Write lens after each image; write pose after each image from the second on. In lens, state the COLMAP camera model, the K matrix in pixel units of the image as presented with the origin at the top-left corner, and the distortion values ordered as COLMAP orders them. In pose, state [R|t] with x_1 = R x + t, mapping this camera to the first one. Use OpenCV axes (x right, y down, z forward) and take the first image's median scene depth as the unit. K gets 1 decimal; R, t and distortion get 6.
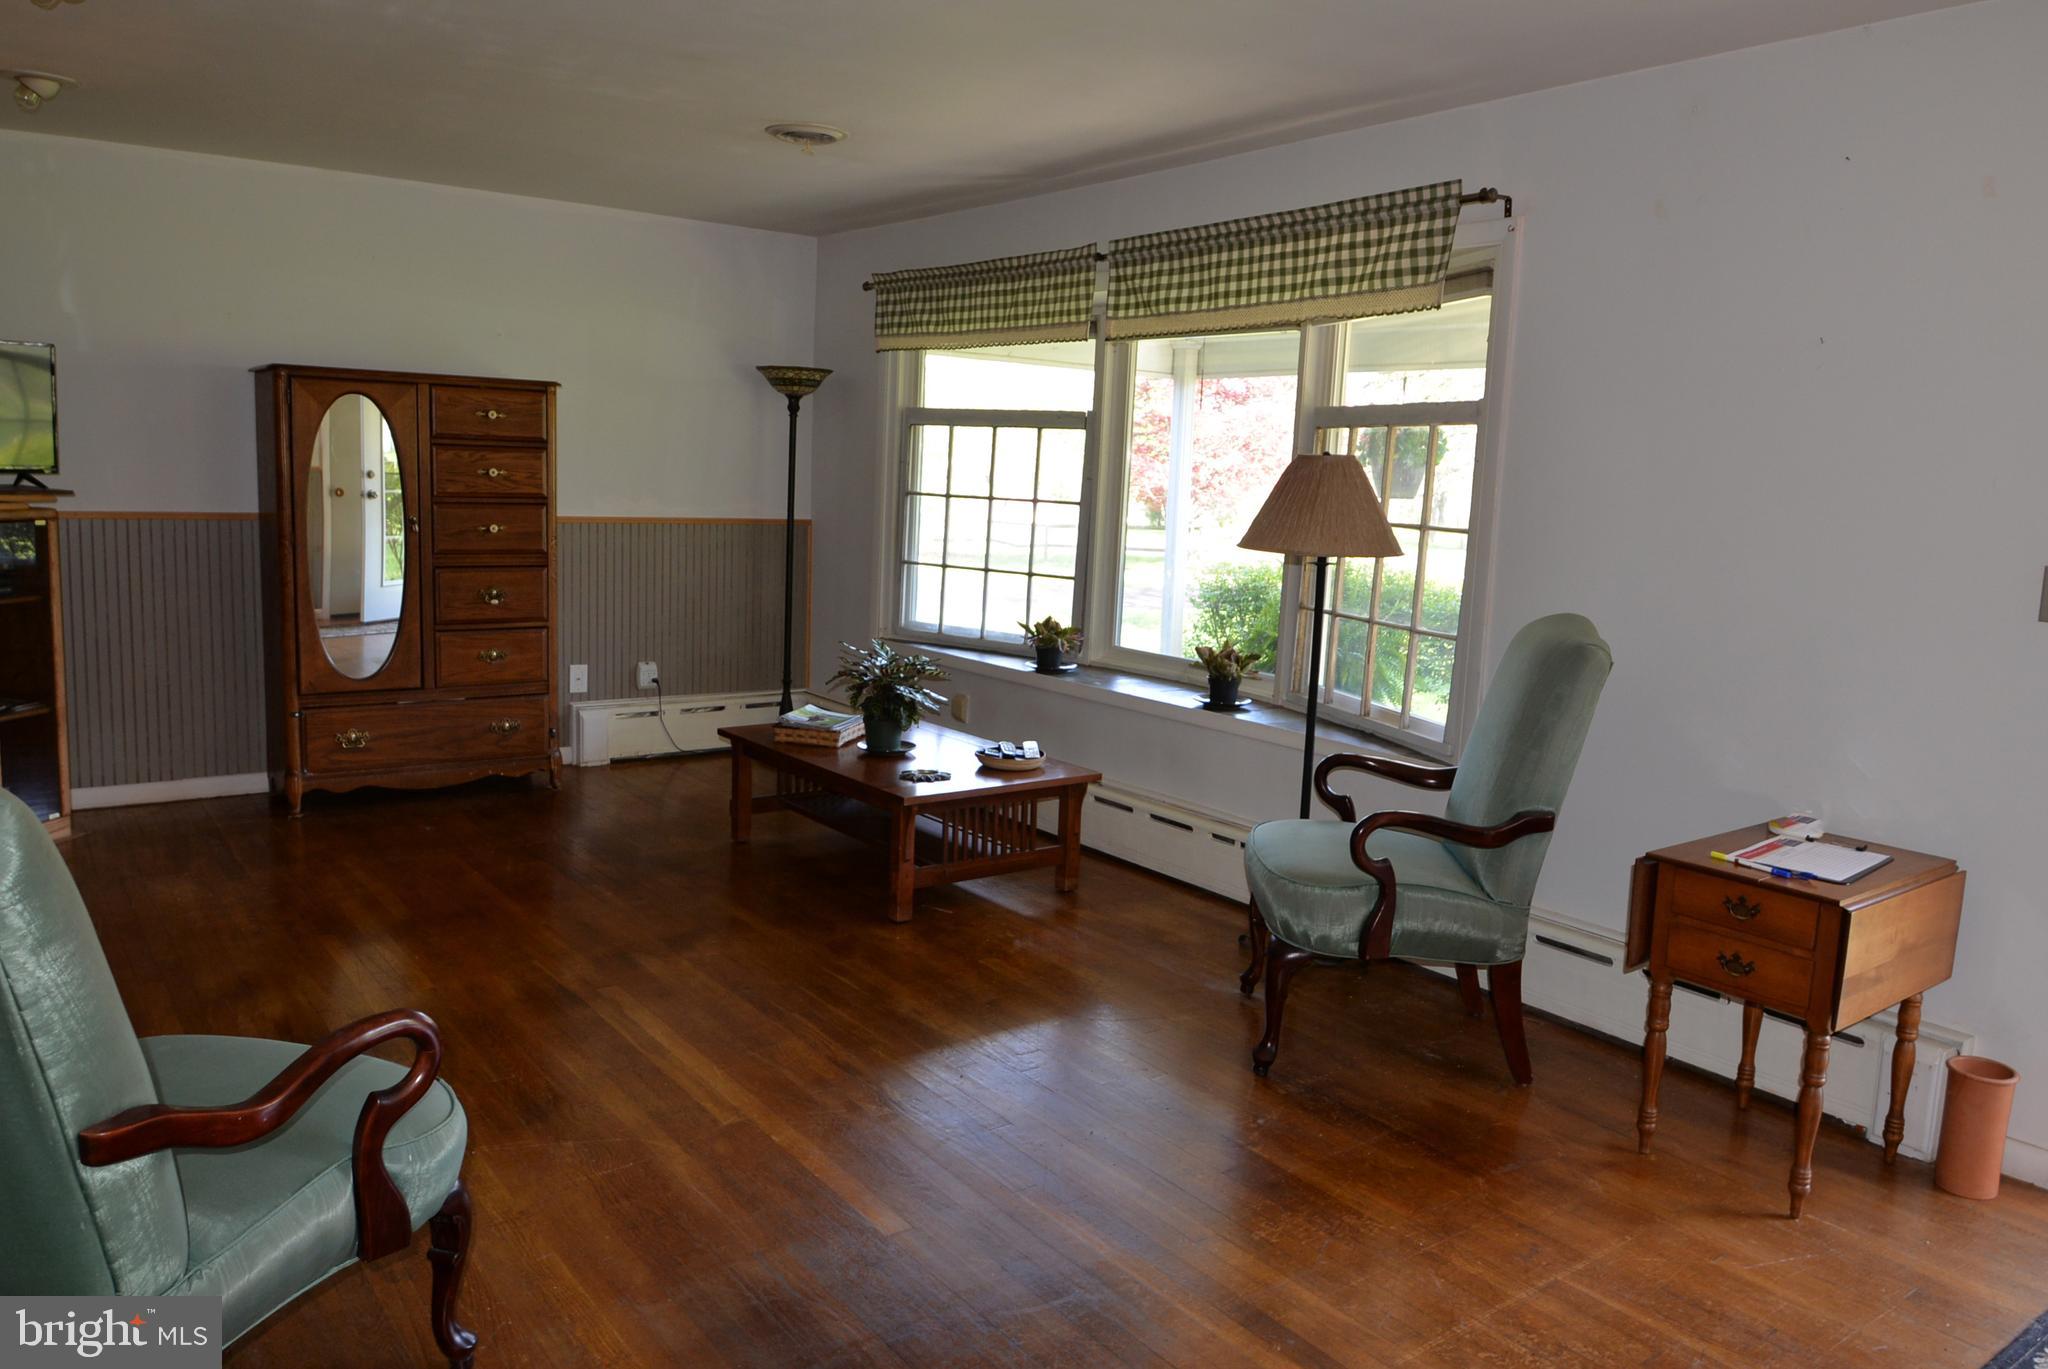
lens RADIAL K [[1465.0, 0, 1024.3], [0, 1465.0, 678.3], [0, 0, 1]] dist [-0.011409, -0.001940]
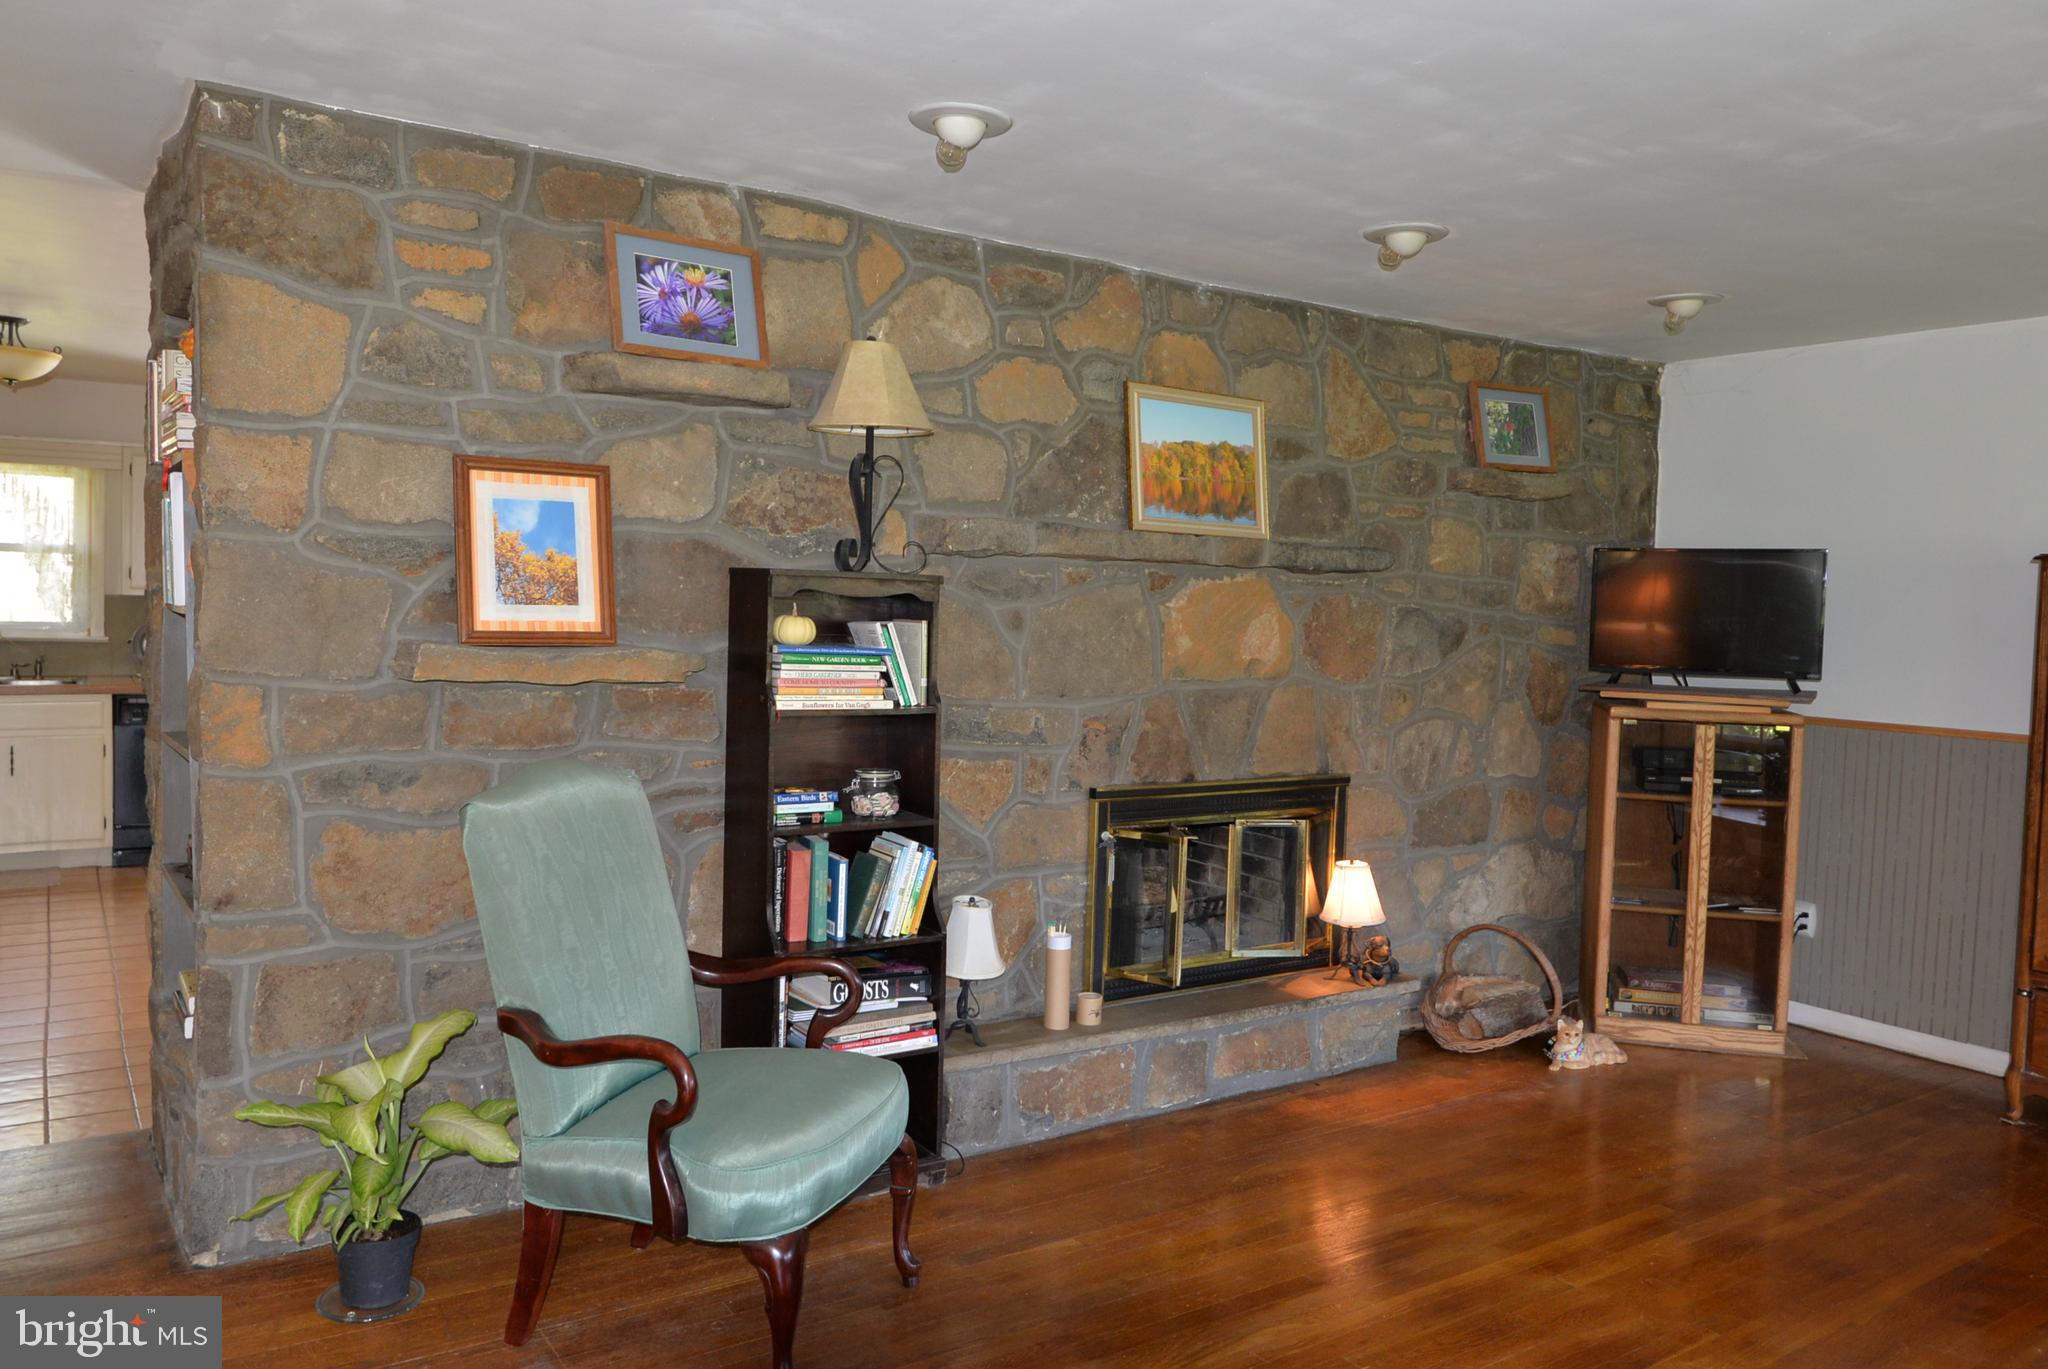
lens RADIAL K [[1465.0, 0, 1024.7], [0, 1465.0, 688.2], [0, 0, 1]] dist [-0.011409, -0.001940]
pose [[-0.051685, 0.018210, -0.998497, 0.322194], [-0.171517, 0.984816, 0.026839, -0.068165], [0.983824, 0.172646, -0.047777, 0.505816]]
